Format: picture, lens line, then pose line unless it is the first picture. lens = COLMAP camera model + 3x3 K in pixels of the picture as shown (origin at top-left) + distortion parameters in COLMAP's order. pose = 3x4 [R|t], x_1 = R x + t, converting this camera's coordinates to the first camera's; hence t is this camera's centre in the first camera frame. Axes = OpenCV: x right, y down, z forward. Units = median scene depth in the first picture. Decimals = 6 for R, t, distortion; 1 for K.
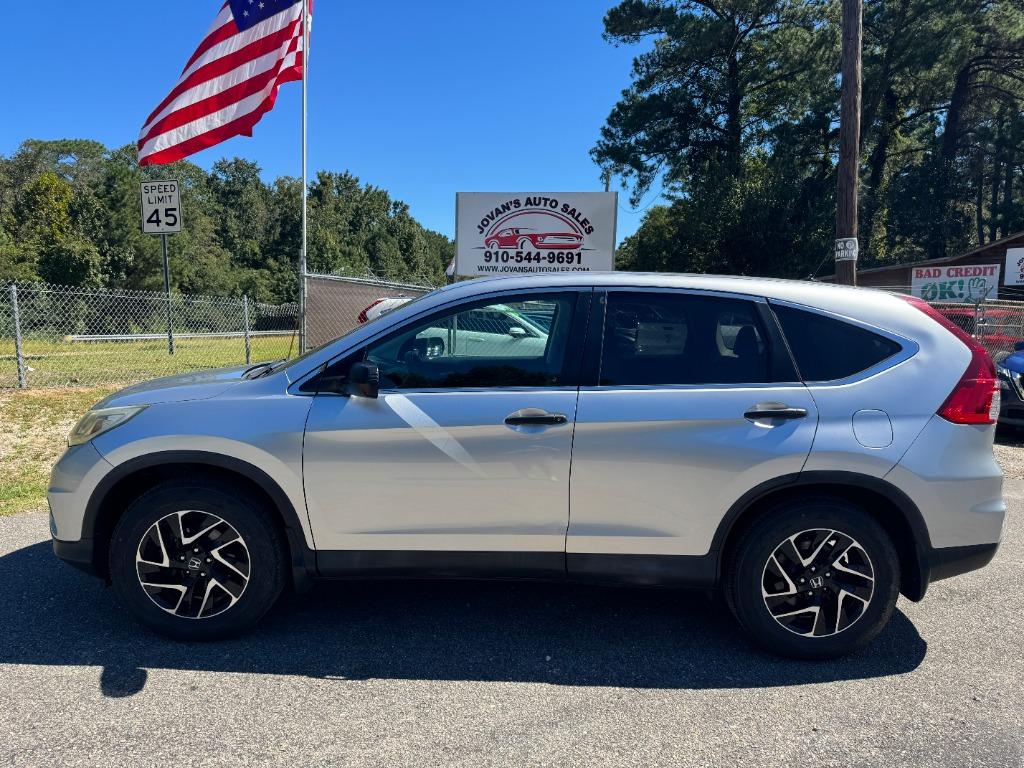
lens RADIAL K [[715.5, 0, 512.0], [0, 715.5, 384.0], [0, 0, 1]] dist [0.025407, -0.040385]
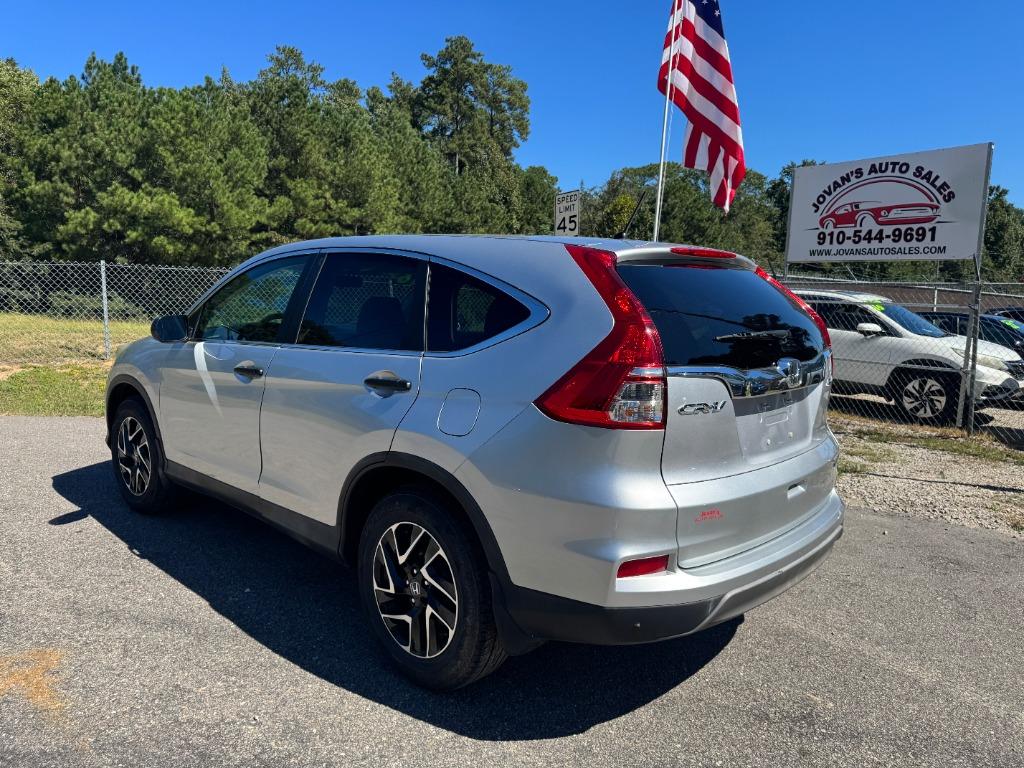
lens RADIAL K [[706.3, 0, 482.5], [0, 706.3, 363.9], [0, 0, 1]] dist [0.080649, -0.136565]
pose [[0.722100, 0.060888, -0.689104, 0.275673], [-0.081744, 0.996650, 0.002404, 0.001528], [0.686942, 0.054595, 0.724658, 0.115753]]
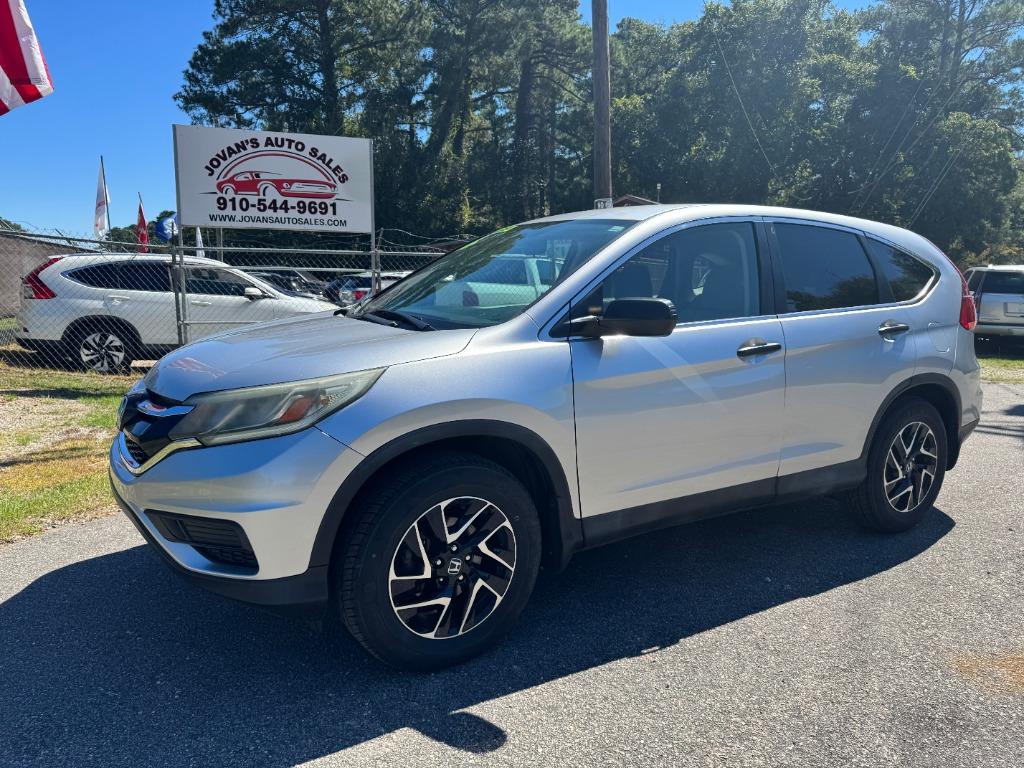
lens RADIAL K [[725.3, 0, 512.0], [0, 725.3, 384.0], [0, 0, 1]] dist [-0.005585, -0.003742]
pose [[0.846880, -0.092486, 0.523680, -0.215376], [0.068934, 0.995544, 0.064342, 0.003216], [-0.527297, -0.018391, 0.849482, 0.087347]]
